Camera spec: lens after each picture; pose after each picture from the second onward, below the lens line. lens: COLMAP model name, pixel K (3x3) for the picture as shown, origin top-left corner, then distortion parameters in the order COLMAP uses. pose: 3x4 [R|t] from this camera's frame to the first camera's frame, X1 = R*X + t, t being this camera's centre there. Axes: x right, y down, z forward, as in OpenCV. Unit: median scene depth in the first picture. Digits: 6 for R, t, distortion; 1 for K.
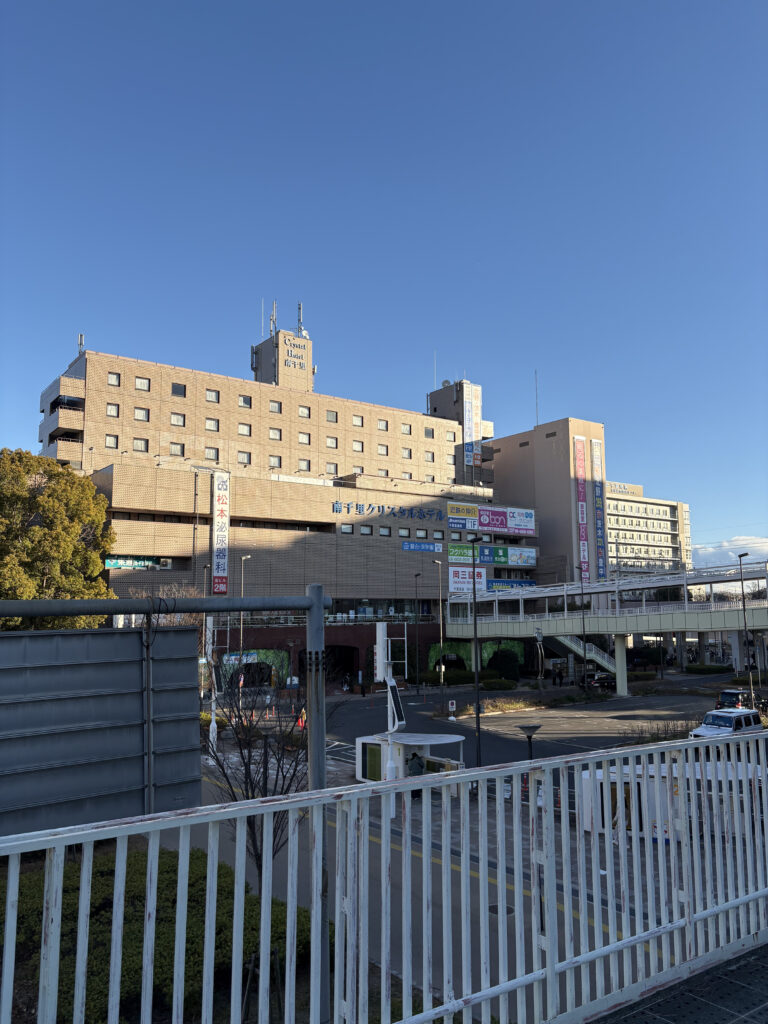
lens RADIAL K [[779.7, 0, 380.4], [0, 779.7, 514.9], [0, 0, 1]] dist [0.041940, -0.015678]
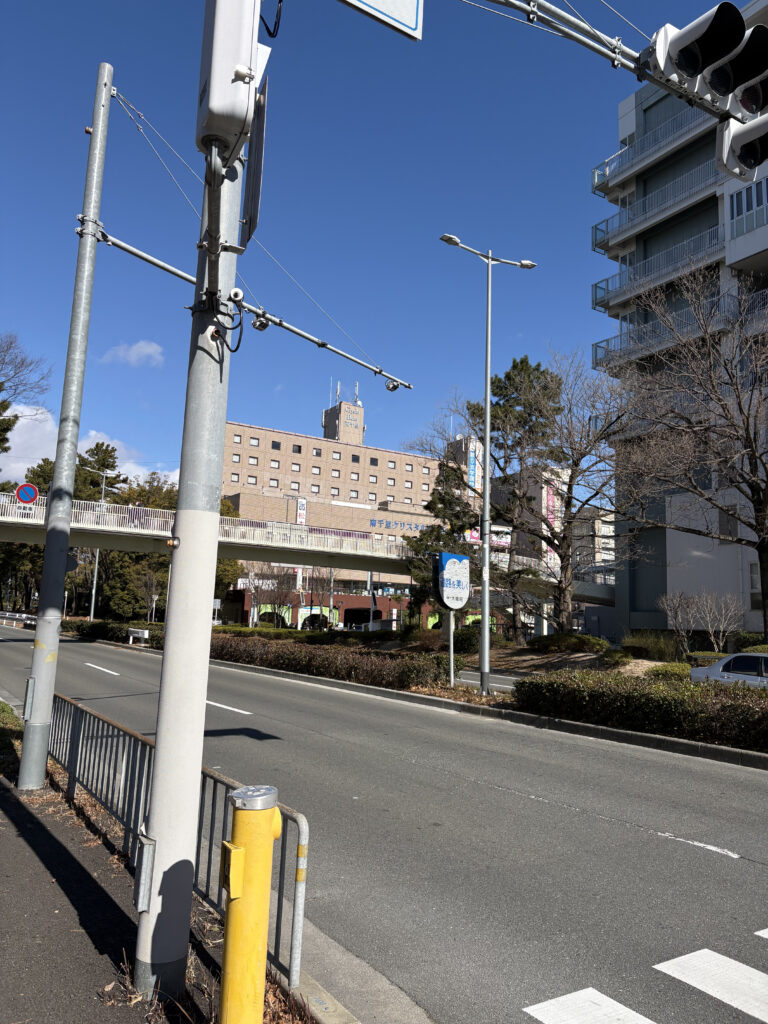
lens RADIAL K [[779.7, 0, 382.8], [0, 779.7, 507.9], [0, 0, 1]] dist [0.041940, -0.015678]
pose [[0.996162, 0.029025, -0.082574, 0.084302], [-0.031830, 0.998953, -0.032859, 0.010069], [0.081534, 0.035361, 0.996043, -0.507123]]
